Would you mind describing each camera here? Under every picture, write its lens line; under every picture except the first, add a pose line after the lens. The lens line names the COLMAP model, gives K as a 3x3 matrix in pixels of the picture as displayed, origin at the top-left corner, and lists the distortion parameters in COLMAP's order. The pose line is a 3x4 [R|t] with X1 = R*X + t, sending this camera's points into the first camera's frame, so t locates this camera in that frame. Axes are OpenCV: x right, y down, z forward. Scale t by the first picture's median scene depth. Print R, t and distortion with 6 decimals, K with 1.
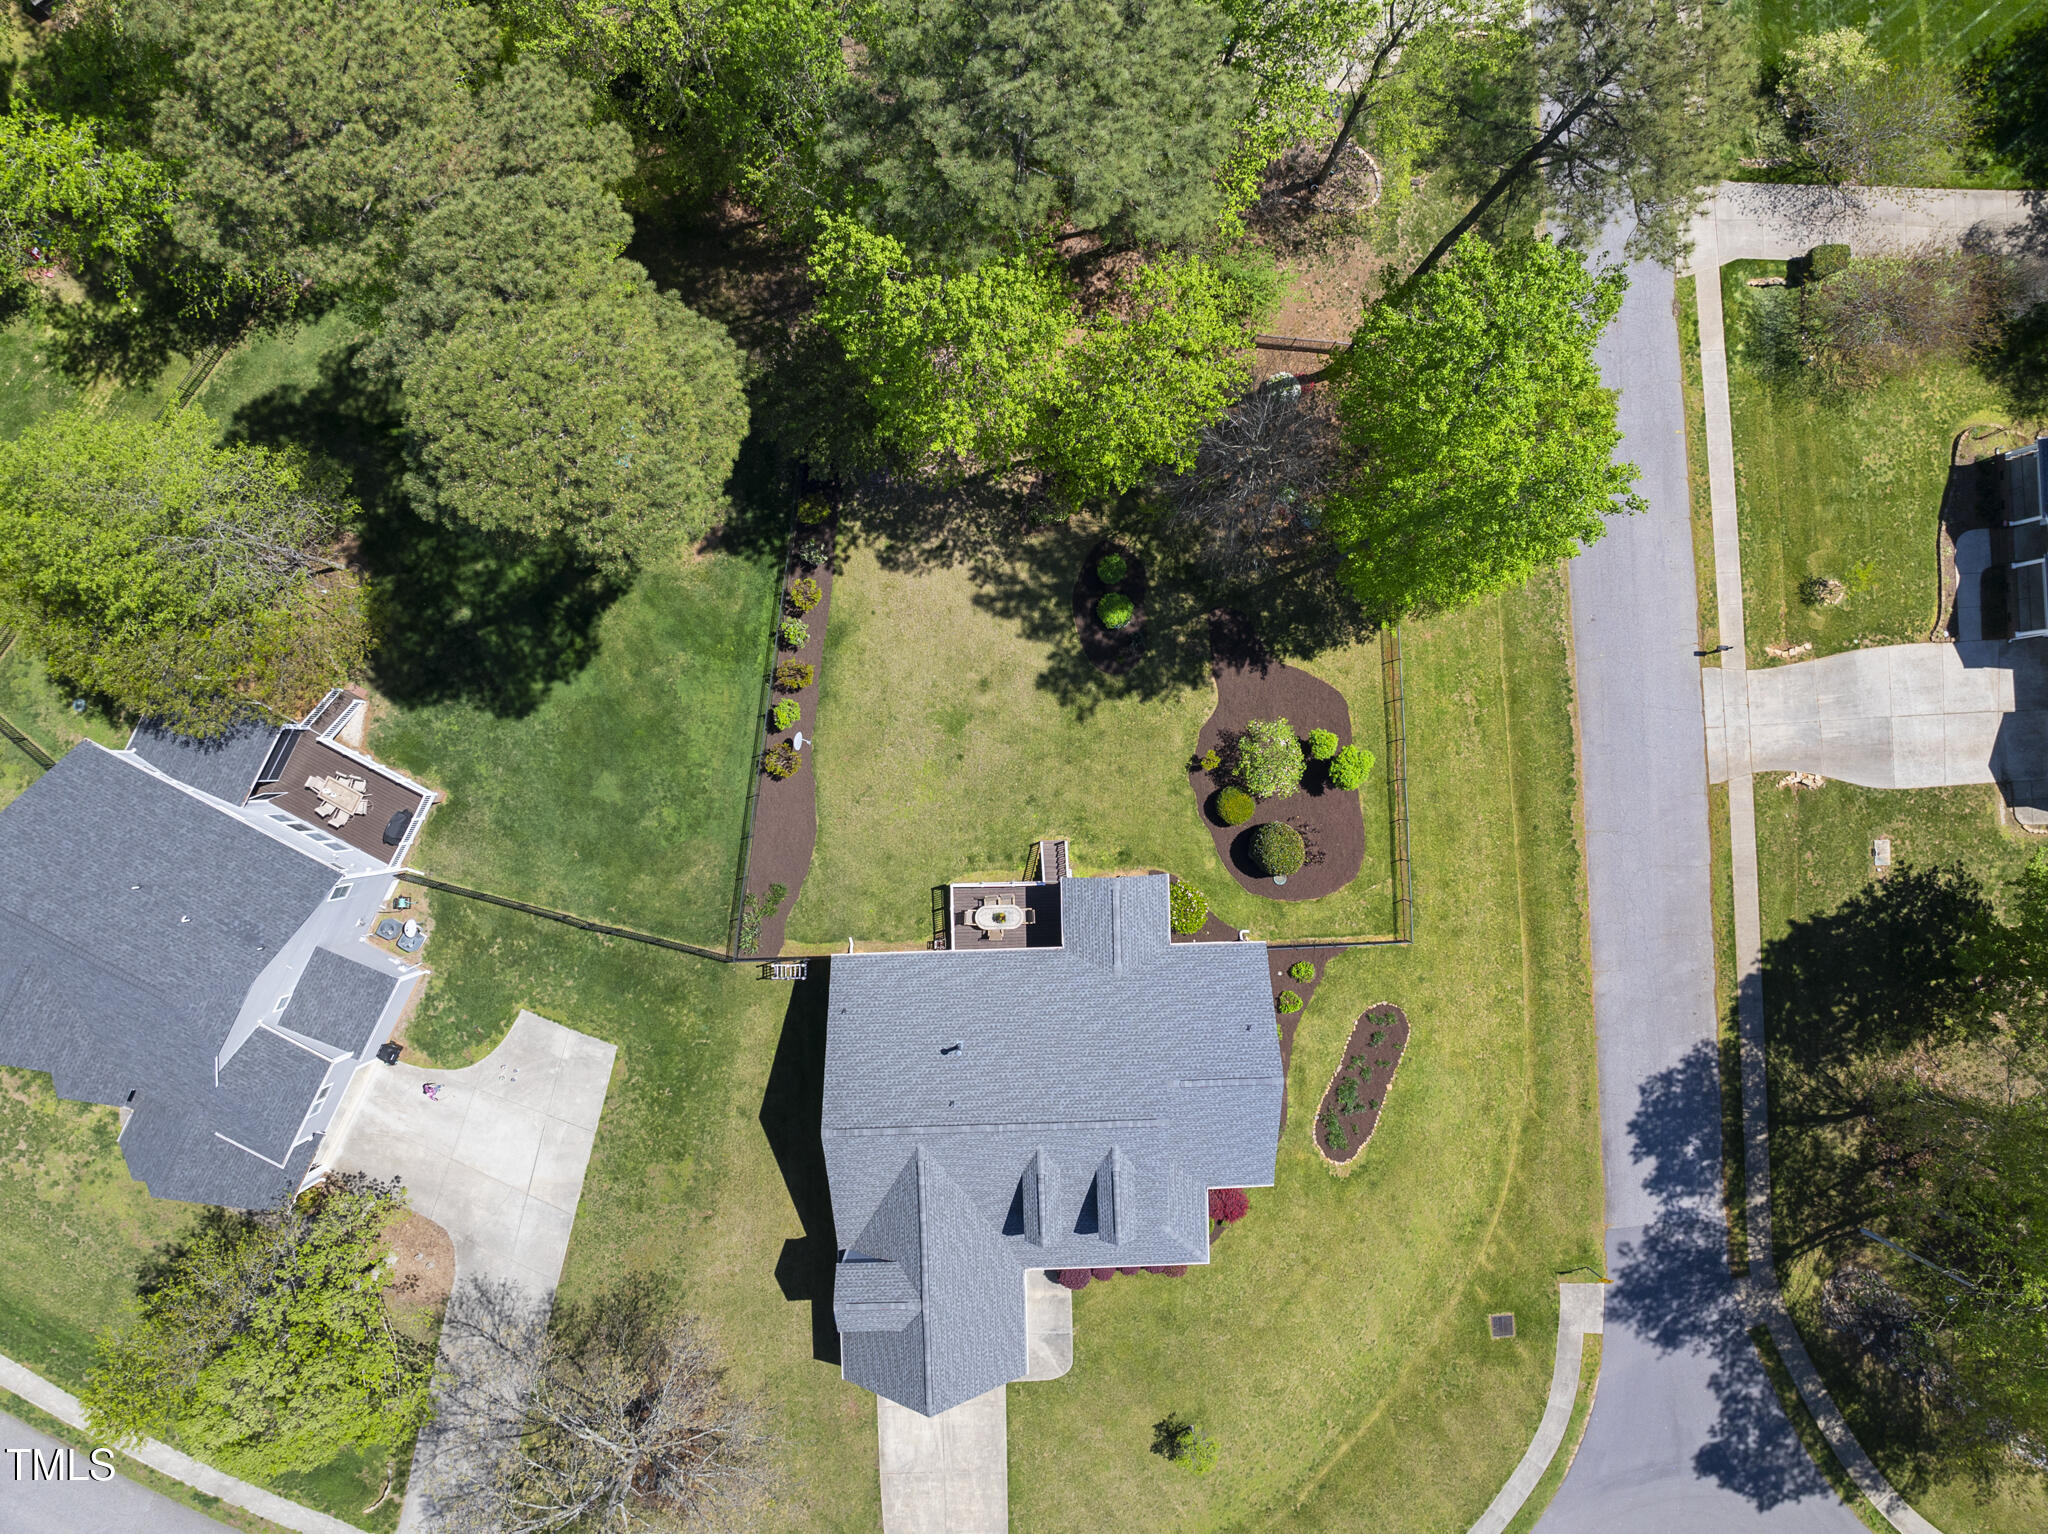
lens RADIAL K [[1449.3, 0, 1031.8], [0, 1449.3, 766.0], [0, 0, 1]] dist [-0.063767, 0.033451]
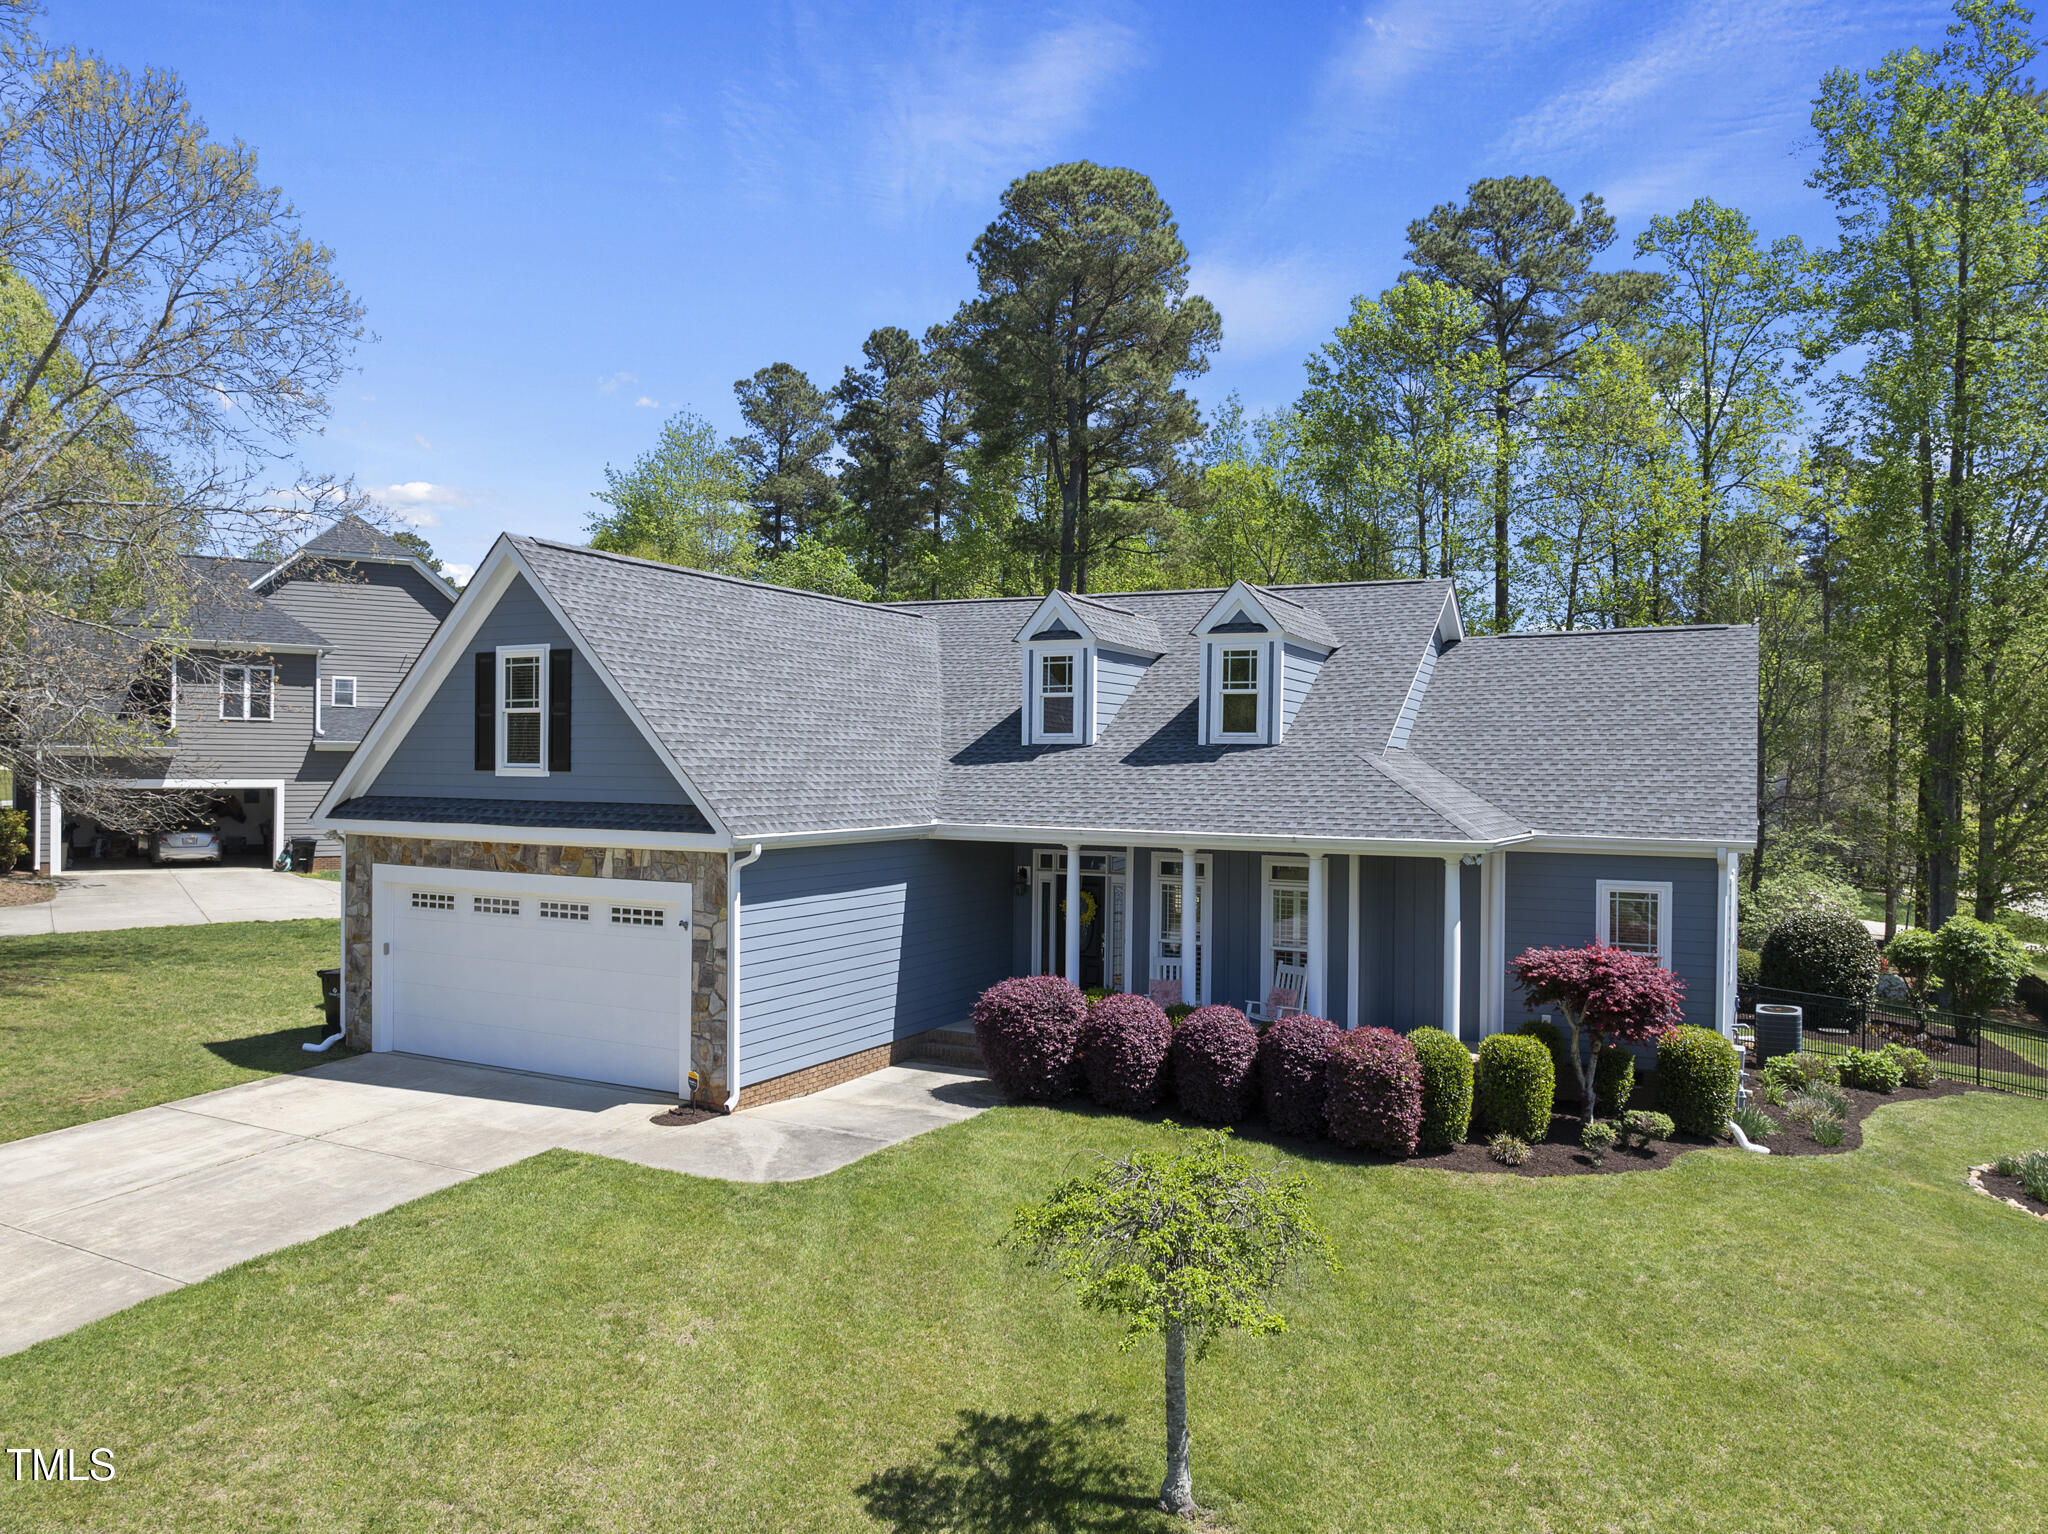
lens RADIAL K [[1443.3, 0, 1028.5], [0, 1443.3, 771.6], [0, 0, 1]] dist [-0.038151, 0.002139]
pose [[0.872455, 0.003526, -0.488682, 0.163797], [-0.488683, -0.000751, -0.872461, 0.577240], [-0.003443, 0.999994, 0.001068, 0.891770]]
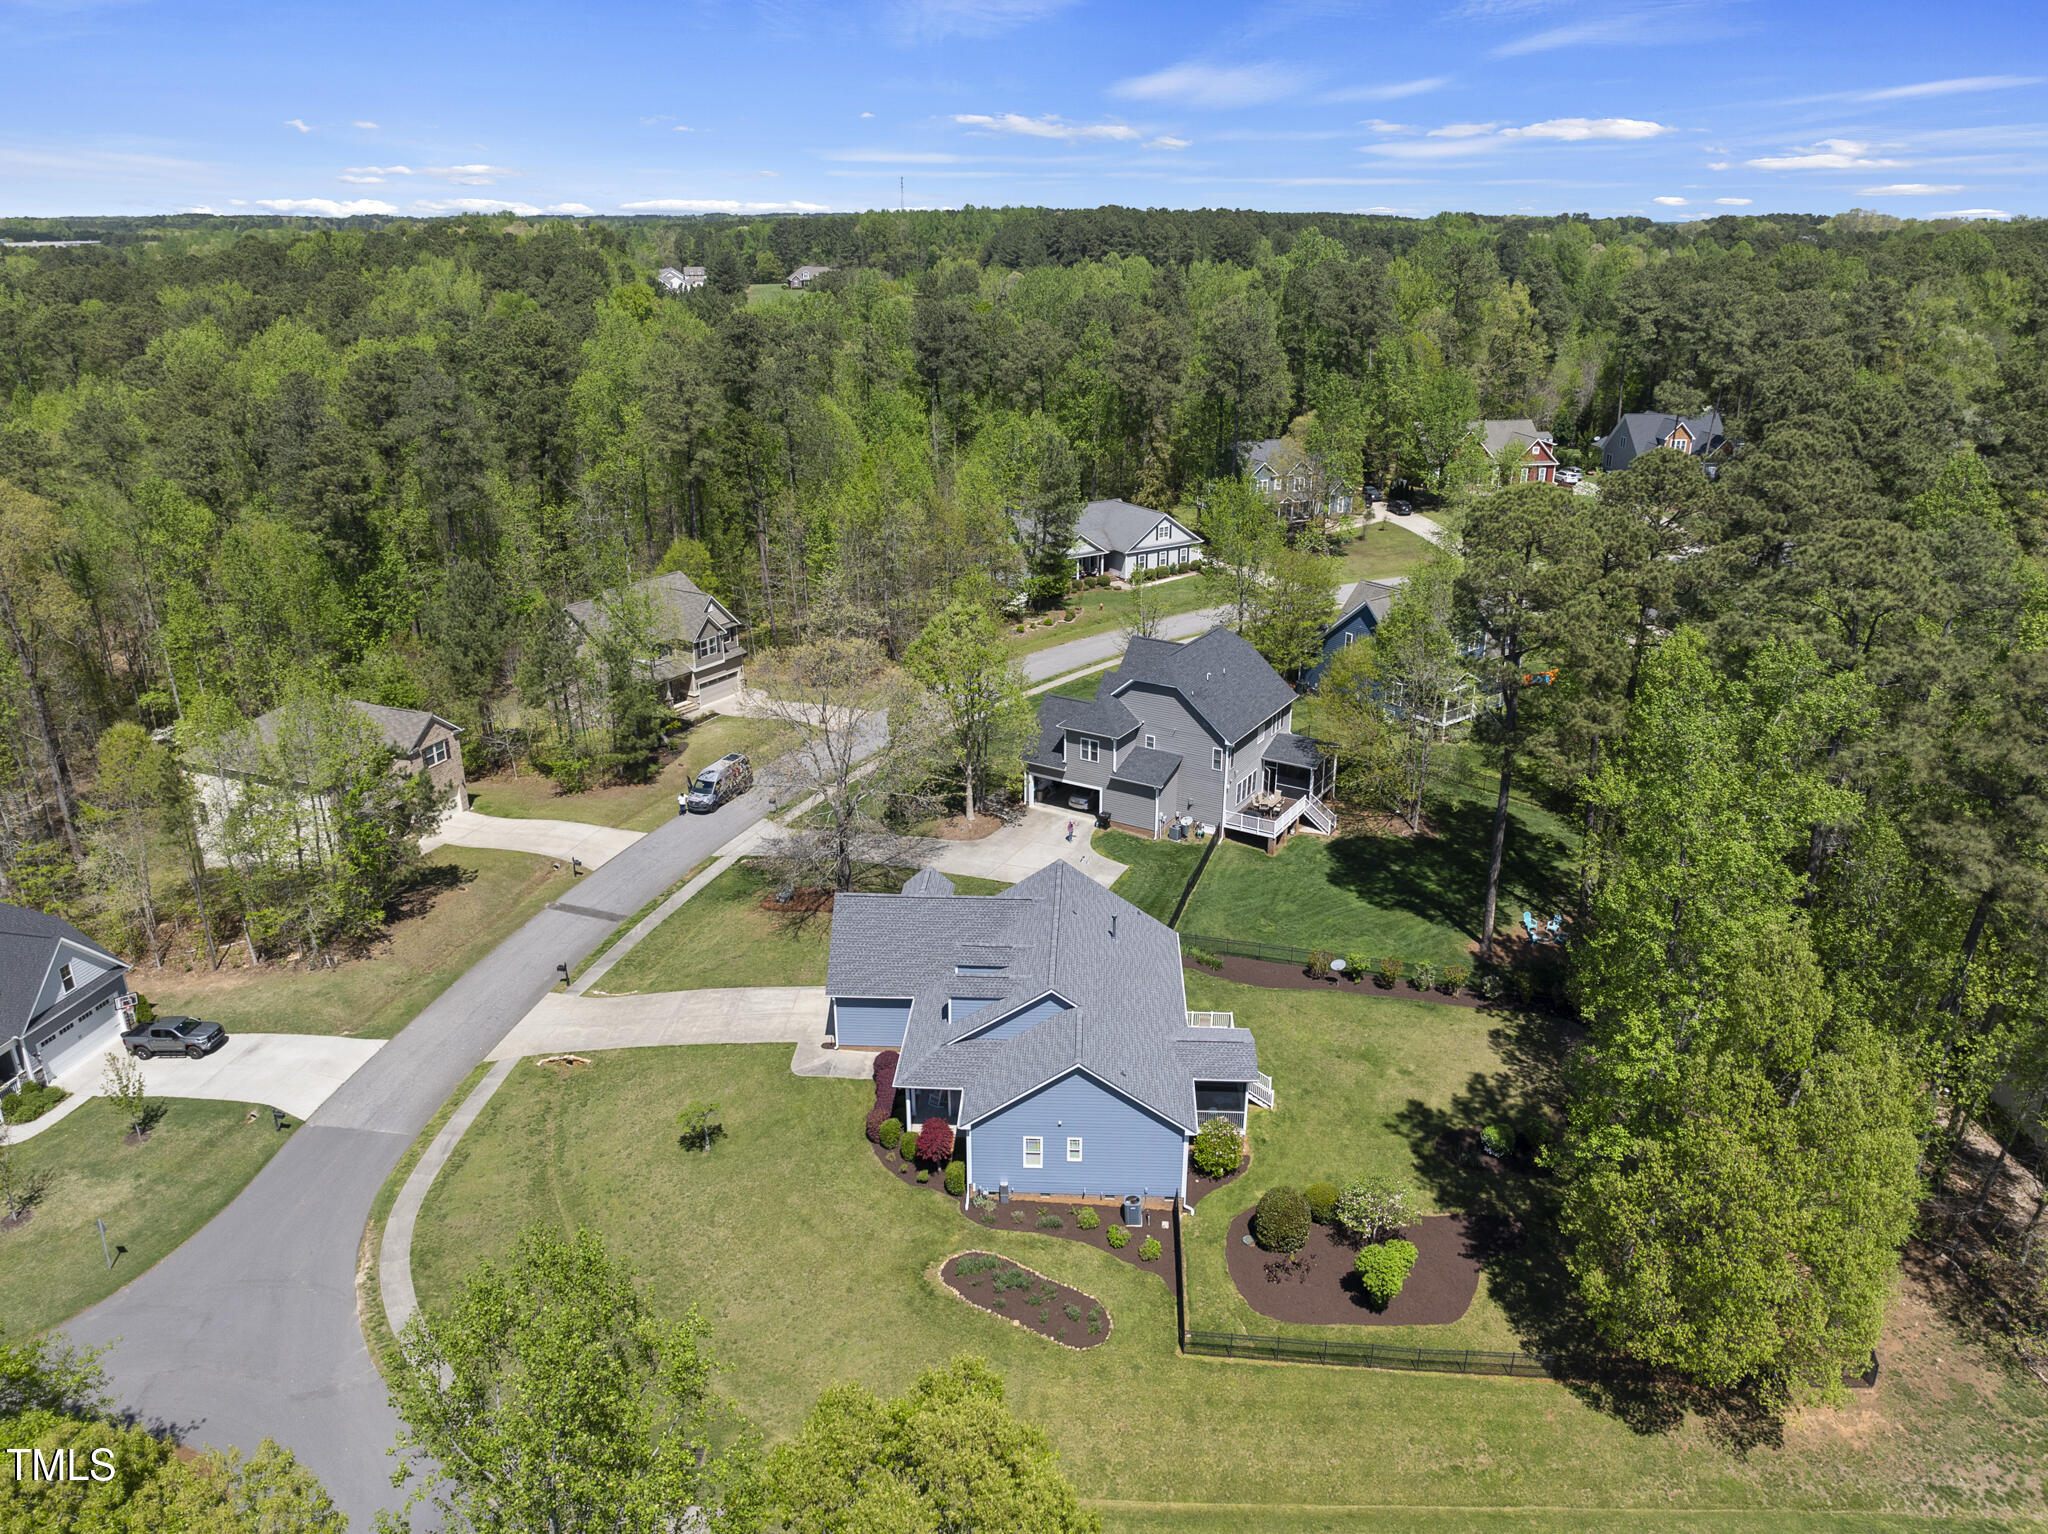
lens RADIAL K [[1439.9, 0, 1030.0], [0, 1439.9, 774.9], [0, 0, 1]] dist [-0.040280, 0.001314]
pose [[-0.079083, 0.359635, -0.929736, 0.922453], [-0.996854, -0.023506, 0.075700, 0.152689], [0.005370, 0.932797, 0.360362, 0.364448]]
